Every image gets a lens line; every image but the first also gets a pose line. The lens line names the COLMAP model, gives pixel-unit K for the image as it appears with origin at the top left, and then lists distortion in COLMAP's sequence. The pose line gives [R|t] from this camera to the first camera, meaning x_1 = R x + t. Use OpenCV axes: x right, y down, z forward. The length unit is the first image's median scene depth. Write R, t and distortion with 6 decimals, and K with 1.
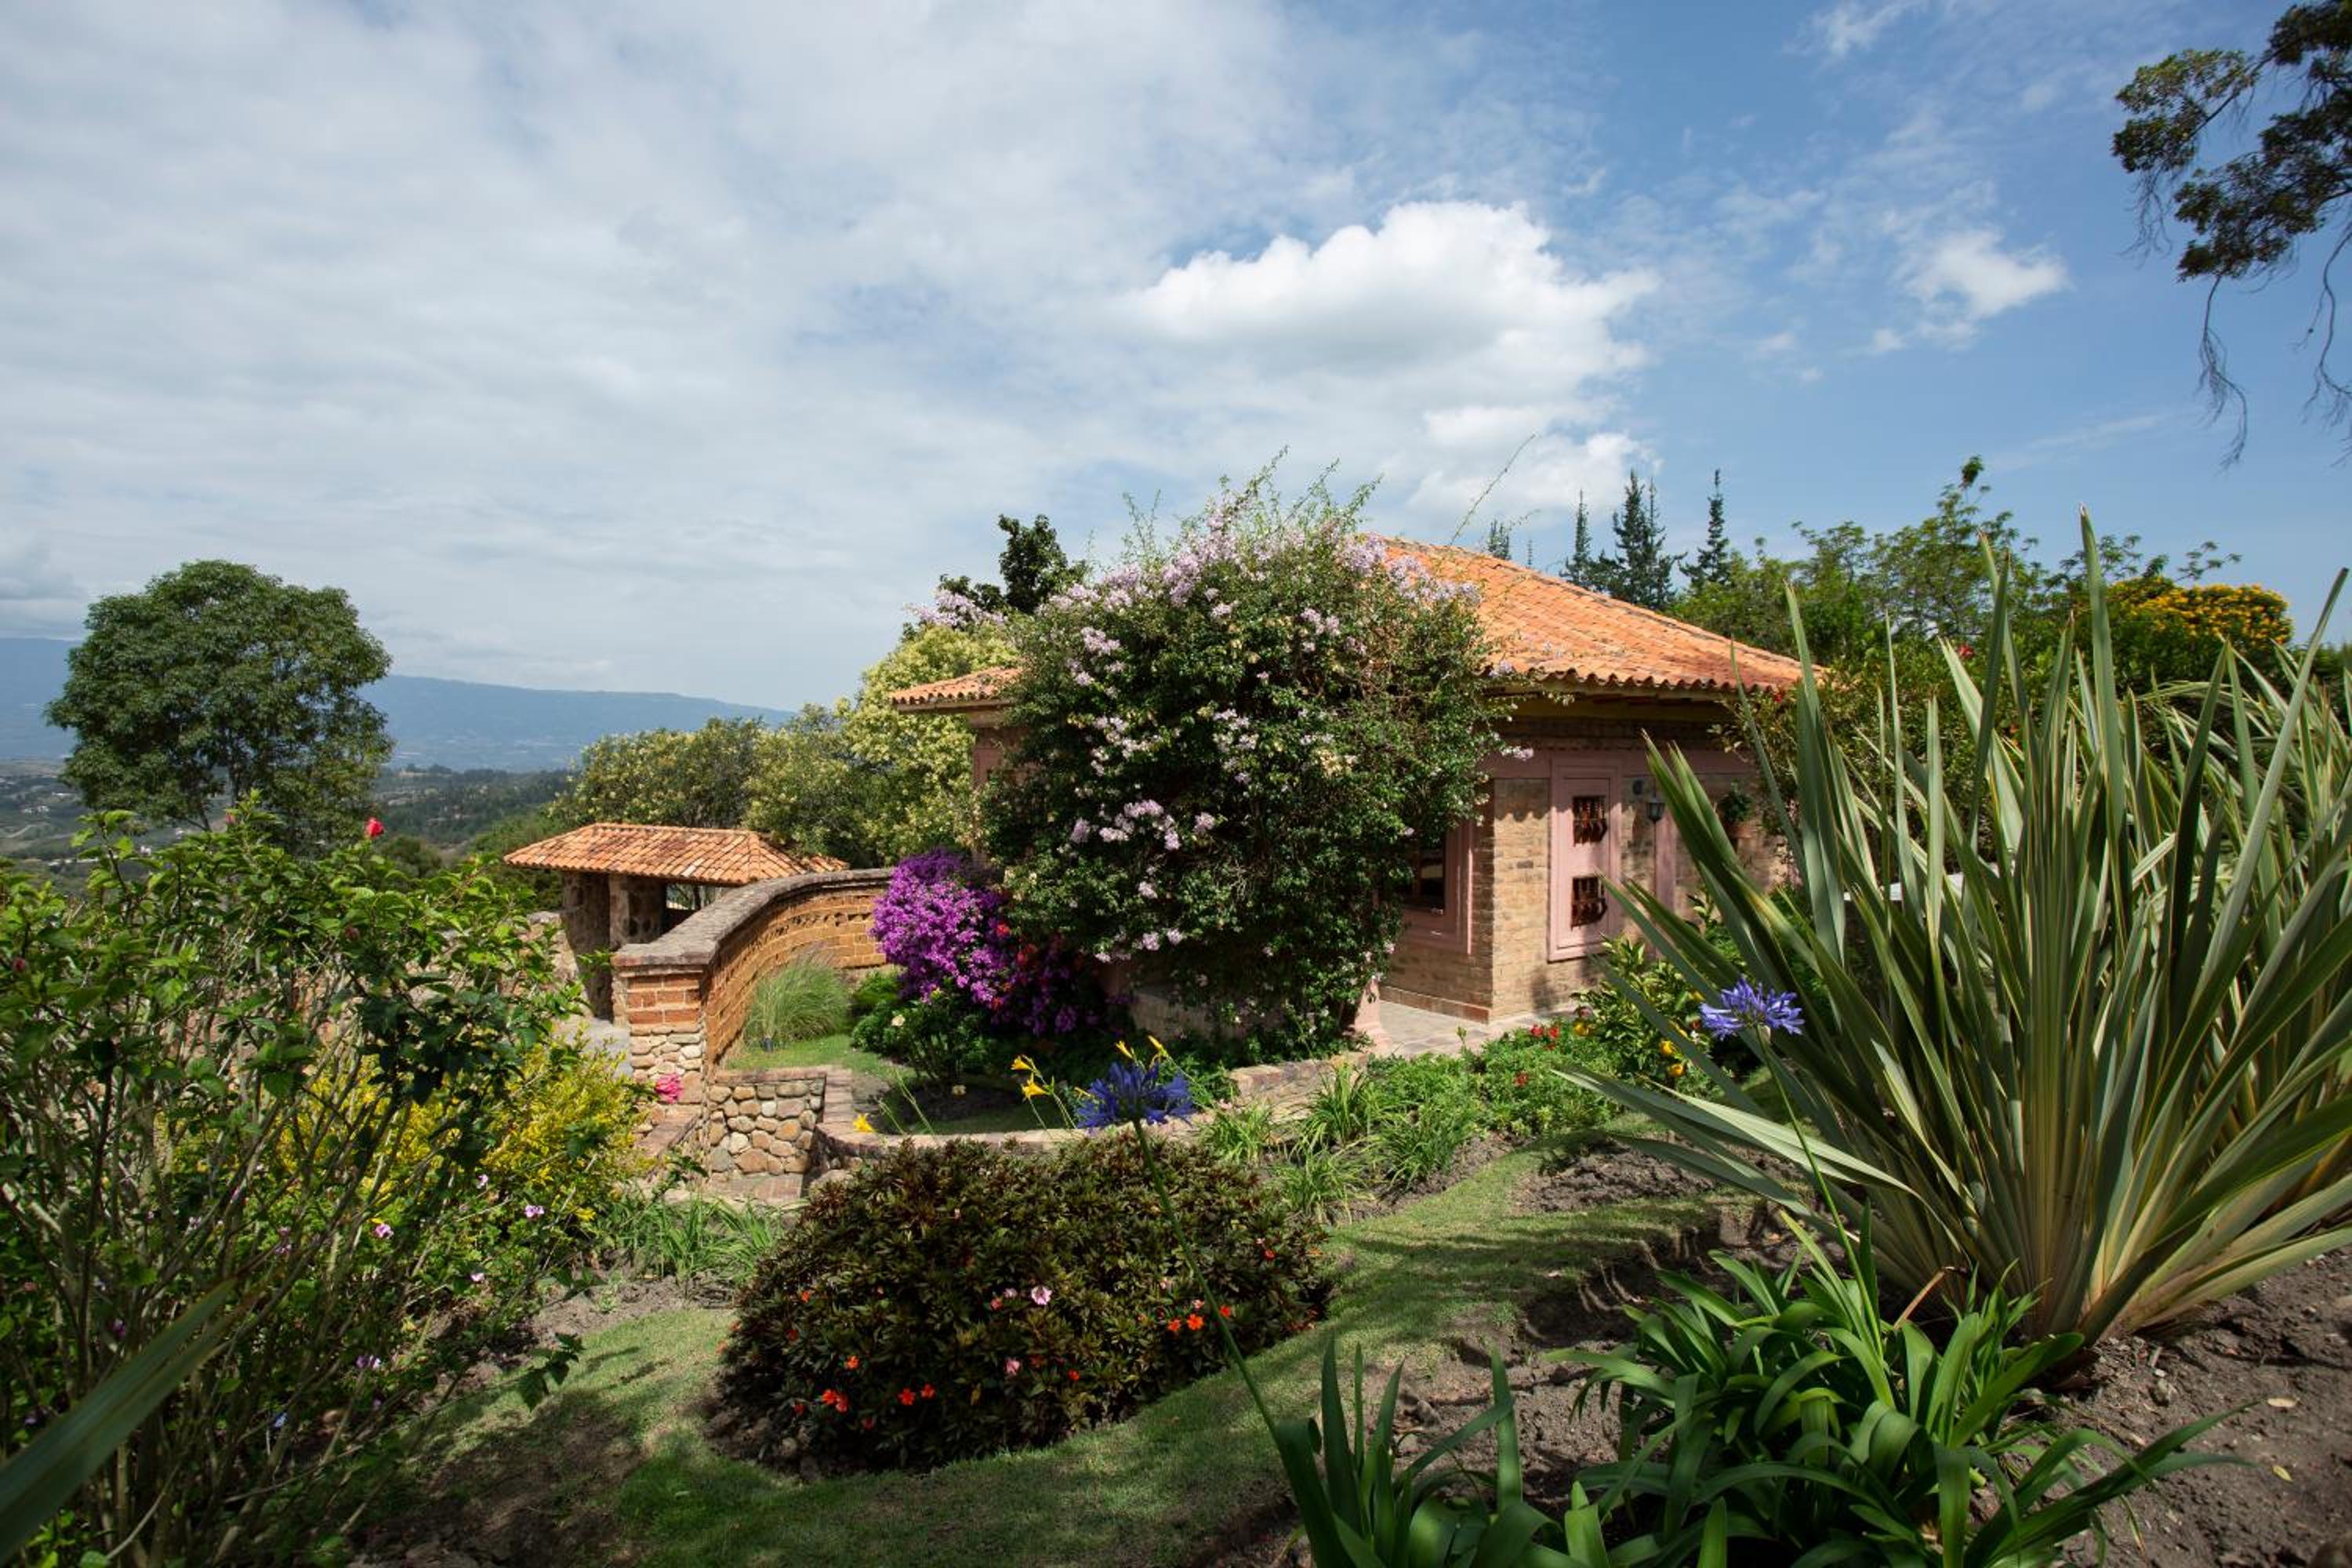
lens RADIAL K [[1399.5, 0, 1184.2], [0, 1399.5, 801.0], [0, 0, 1]] dist [-0.021169, 0.002871]
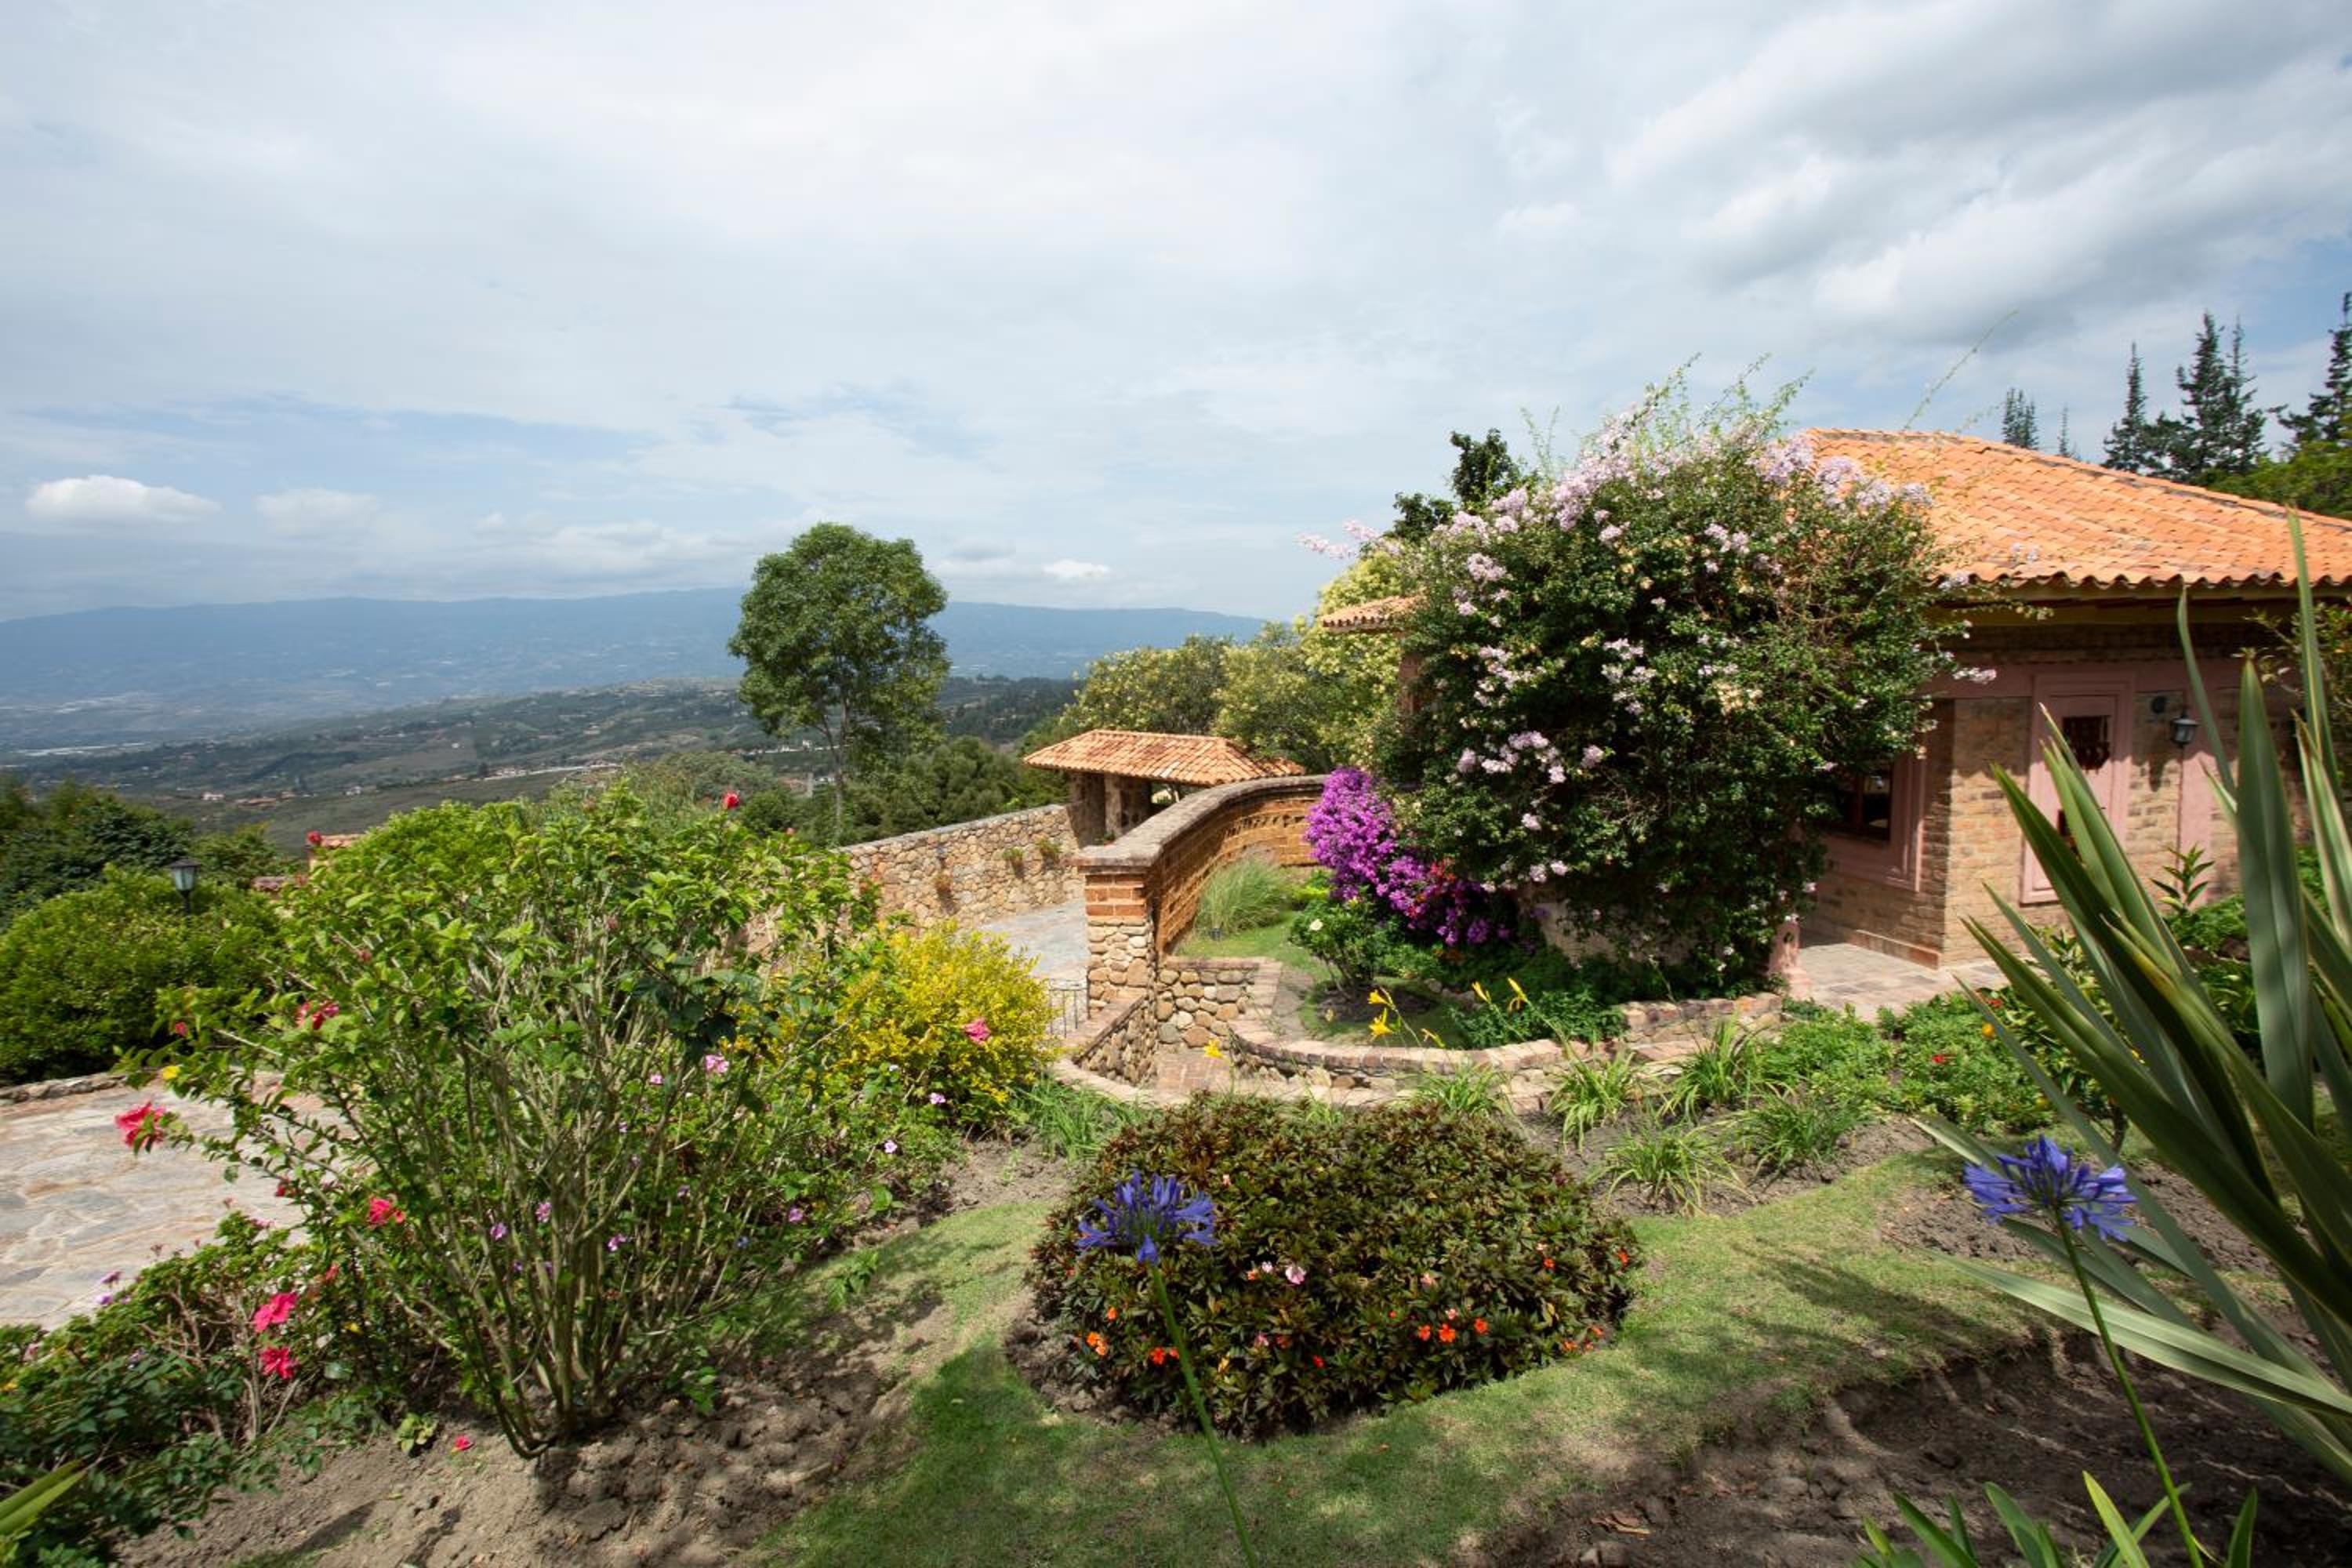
lens RADIAL K [[1245.2, 0, 1174.0], [0, 1245.2, 771.8], [0, 0, 1]] dist [-0.075480, 0.054443]
pose [[0.917485, 0.018026, -0.397361, 0.074624], [0.011885, 0.997284, 0.072682, -0.032378], [0.397592, -0.071407, 0.914779, 0.086622]]
